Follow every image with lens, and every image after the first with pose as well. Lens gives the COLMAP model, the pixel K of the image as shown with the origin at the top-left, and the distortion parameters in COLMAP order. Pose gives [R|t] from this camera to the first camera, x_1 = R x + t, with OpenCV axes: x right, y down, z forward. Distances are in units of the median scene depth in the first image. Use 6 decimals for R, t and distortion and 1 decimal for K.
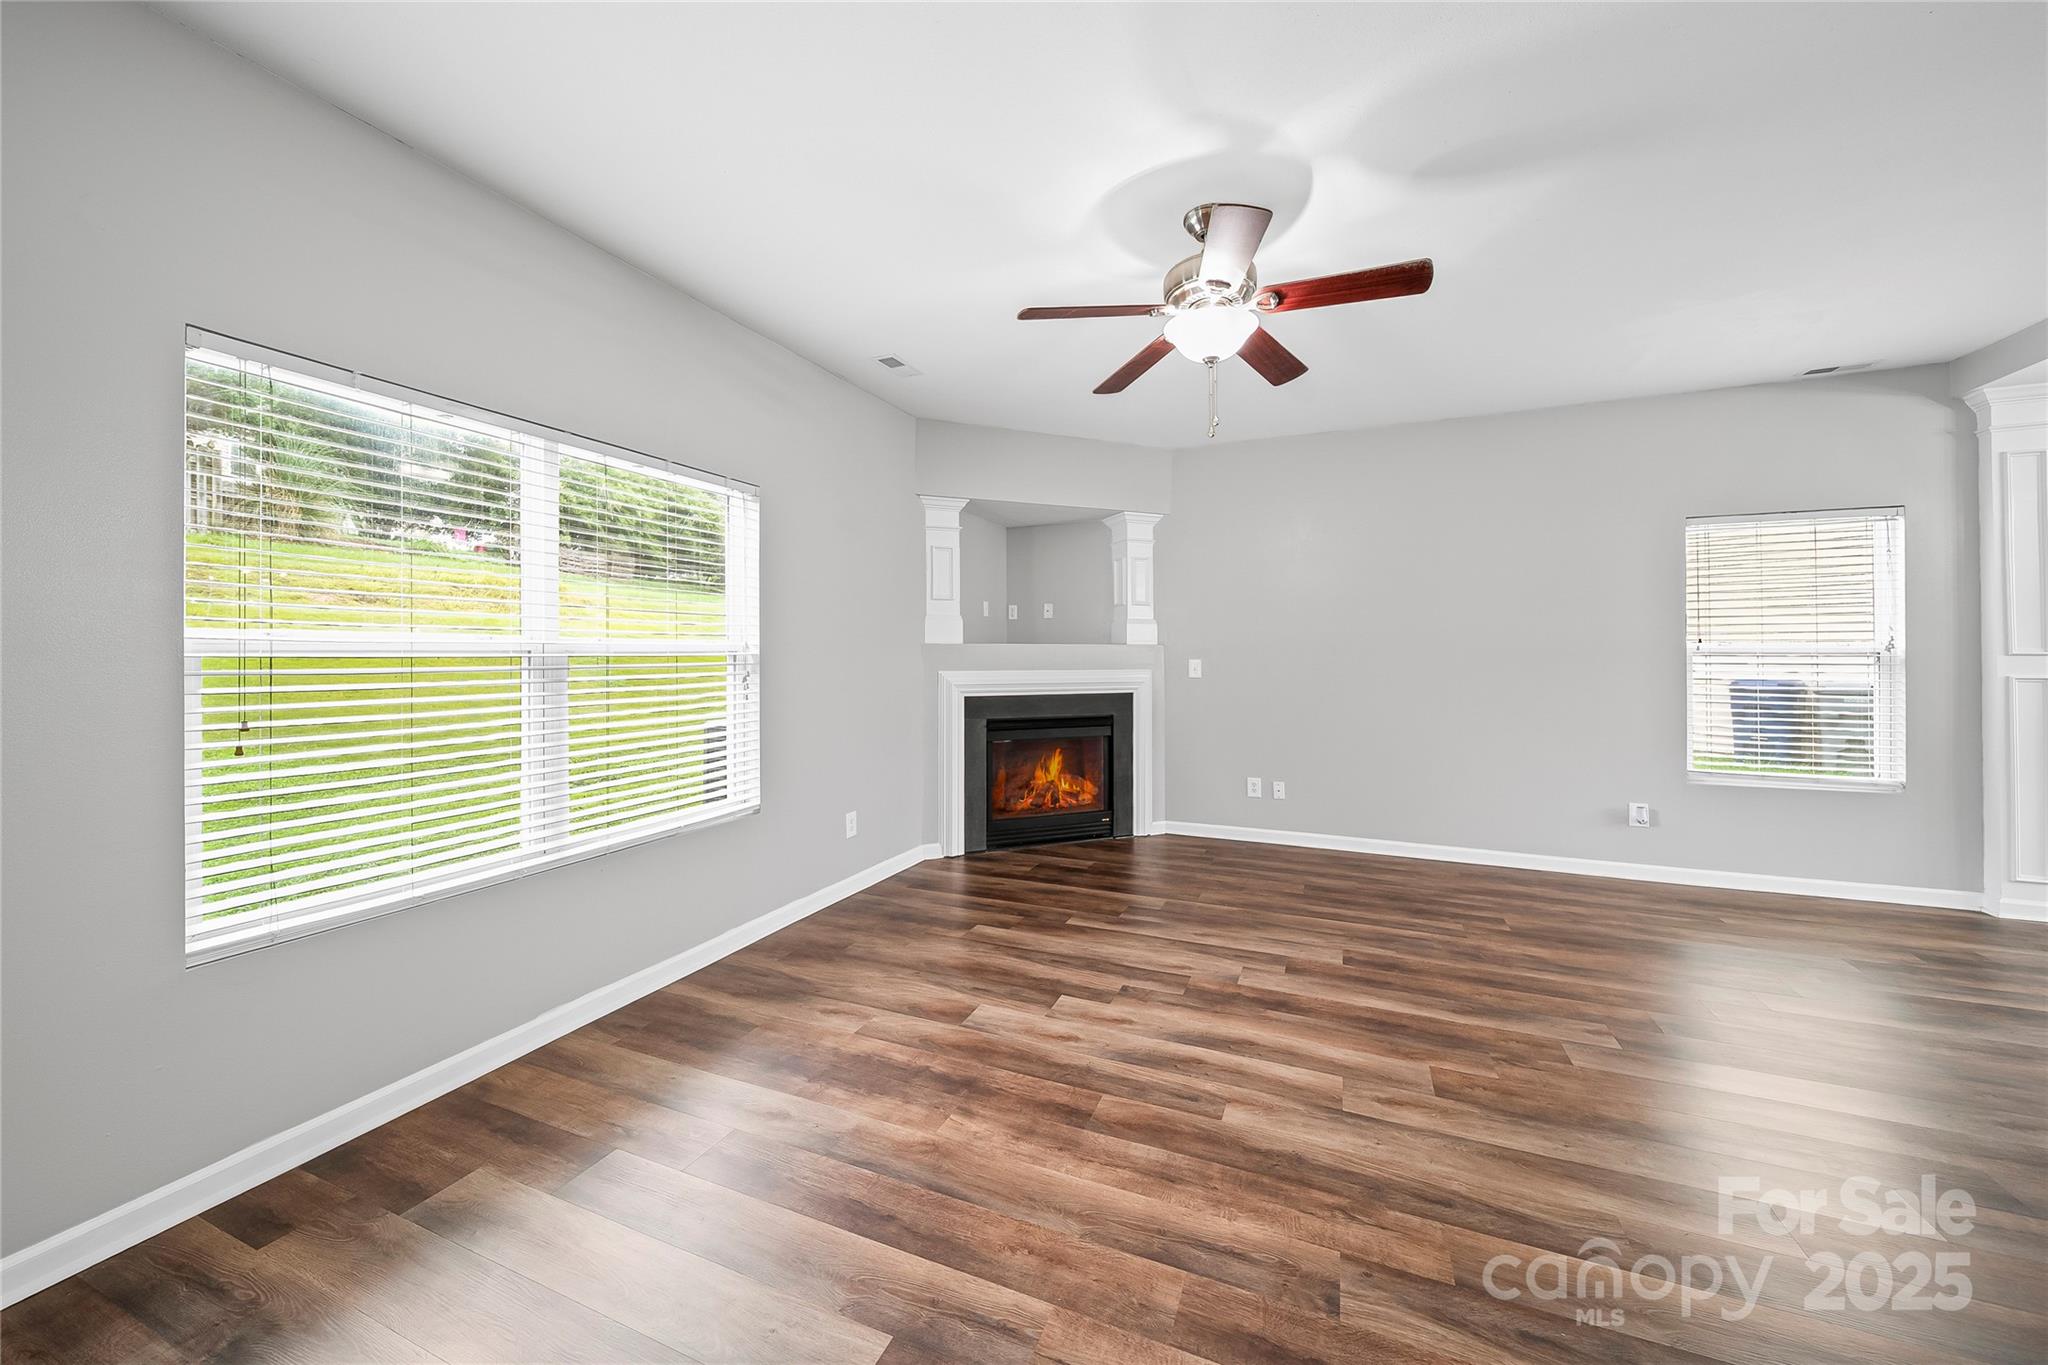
lens RADIAL K [[723.2, 0, 1041.6], [0, 723.2, 650.4], [0, 0, 1]] dist [-0.000324, -0.001110]
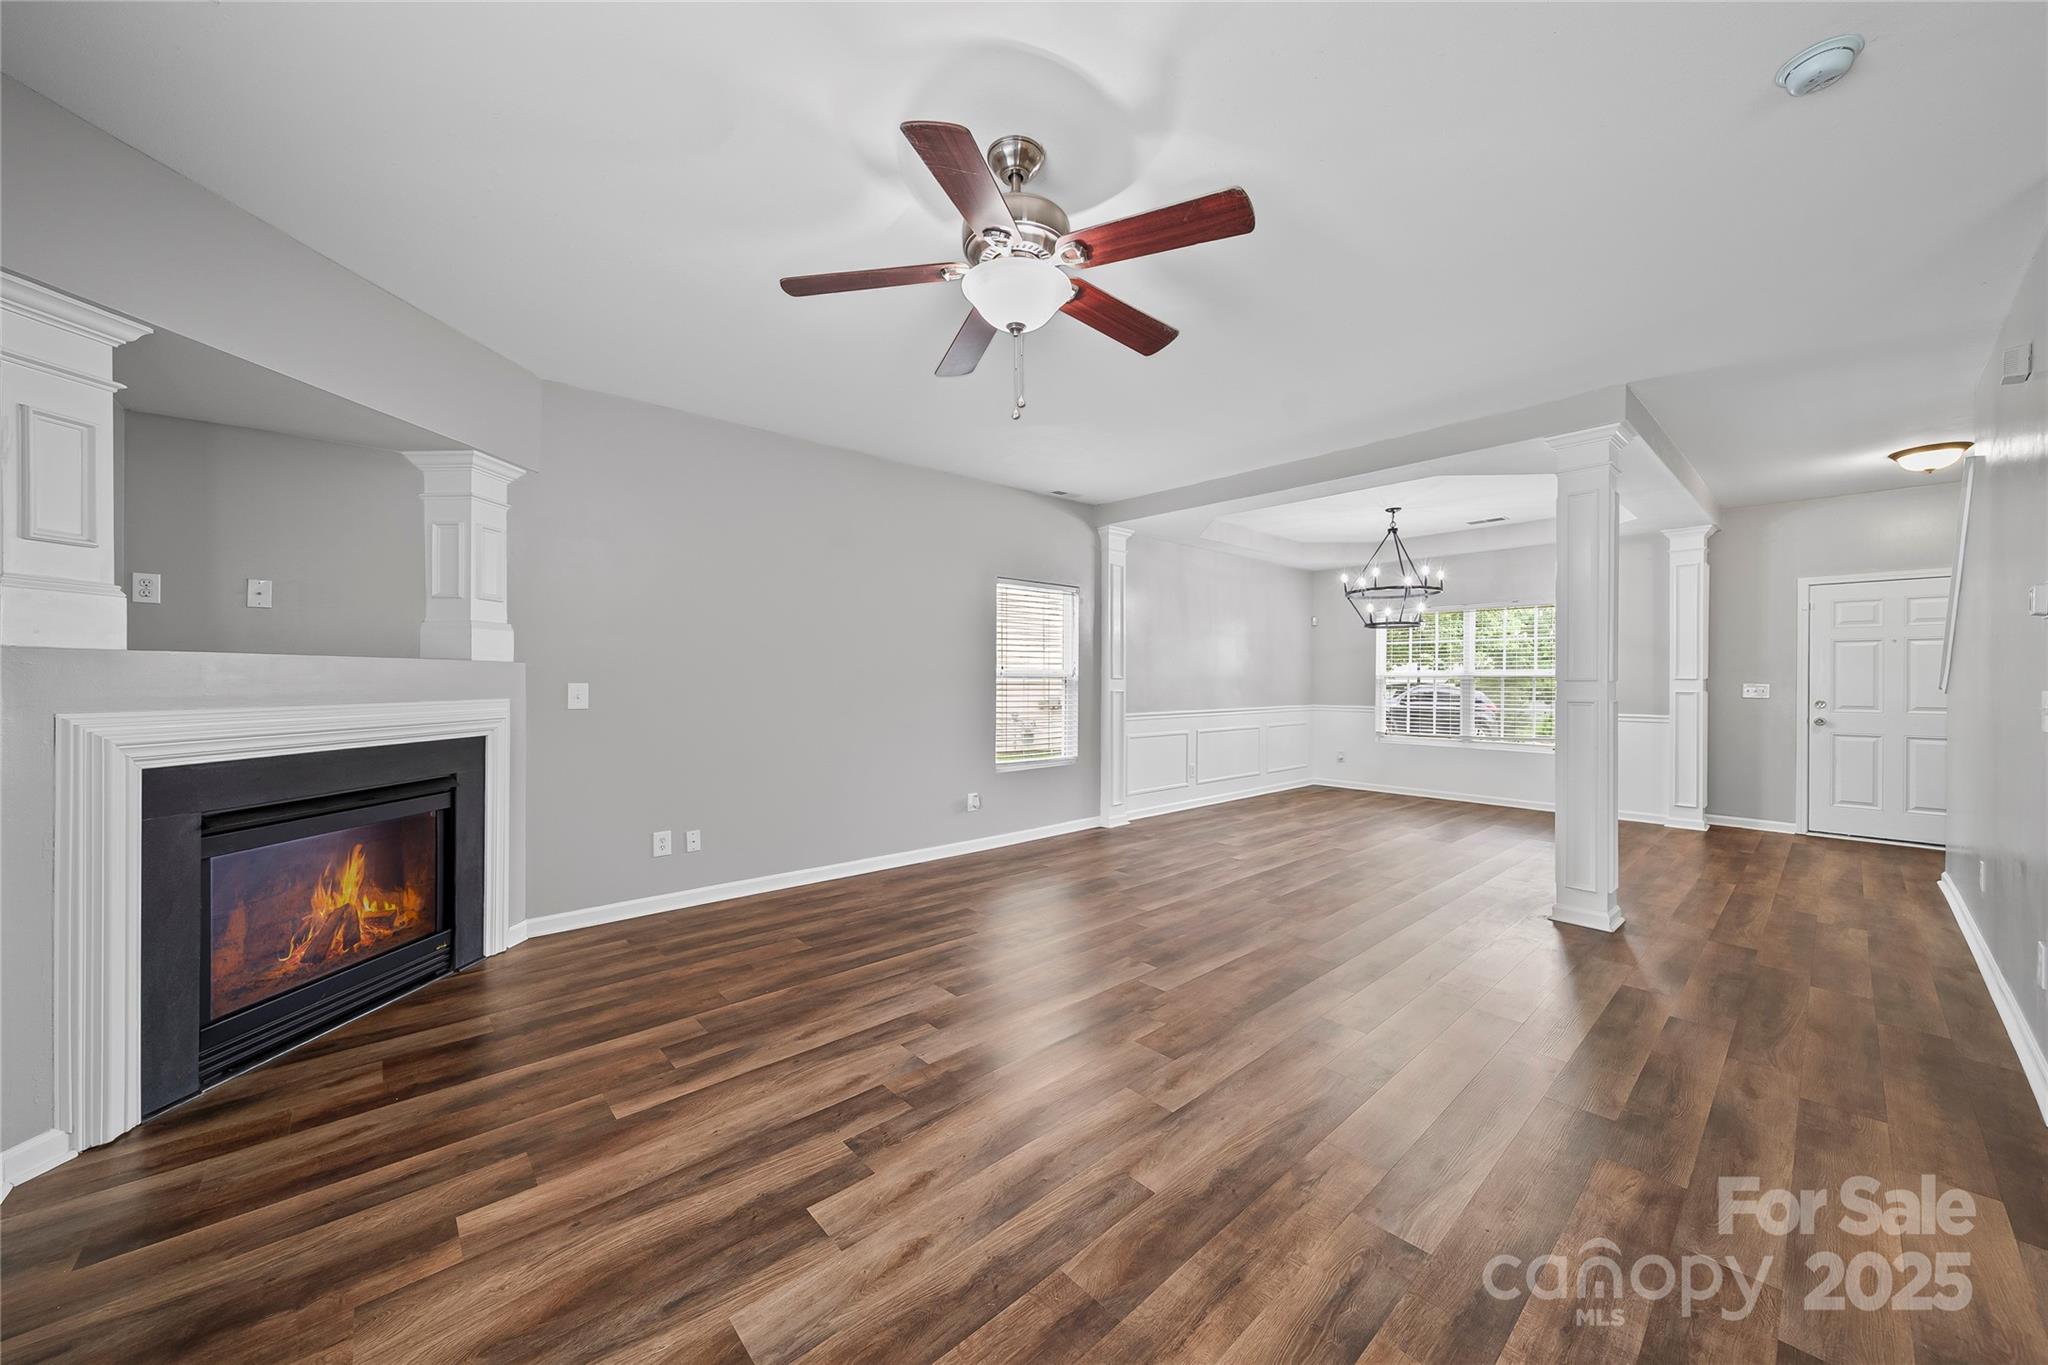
lens RADIAL K [[723.2, 0, 1017.0], [0, 723.2, 683.0], [0, 0, 1]] dist [-0.000324, -0.001110]
pose [[0.435327, -0.003190, 0.900267, -0.270252], [-0.010156, 0.999913, 0.008454, 0.002047], [-0.900215, -0.012823, 0.435257, 0.324827]]
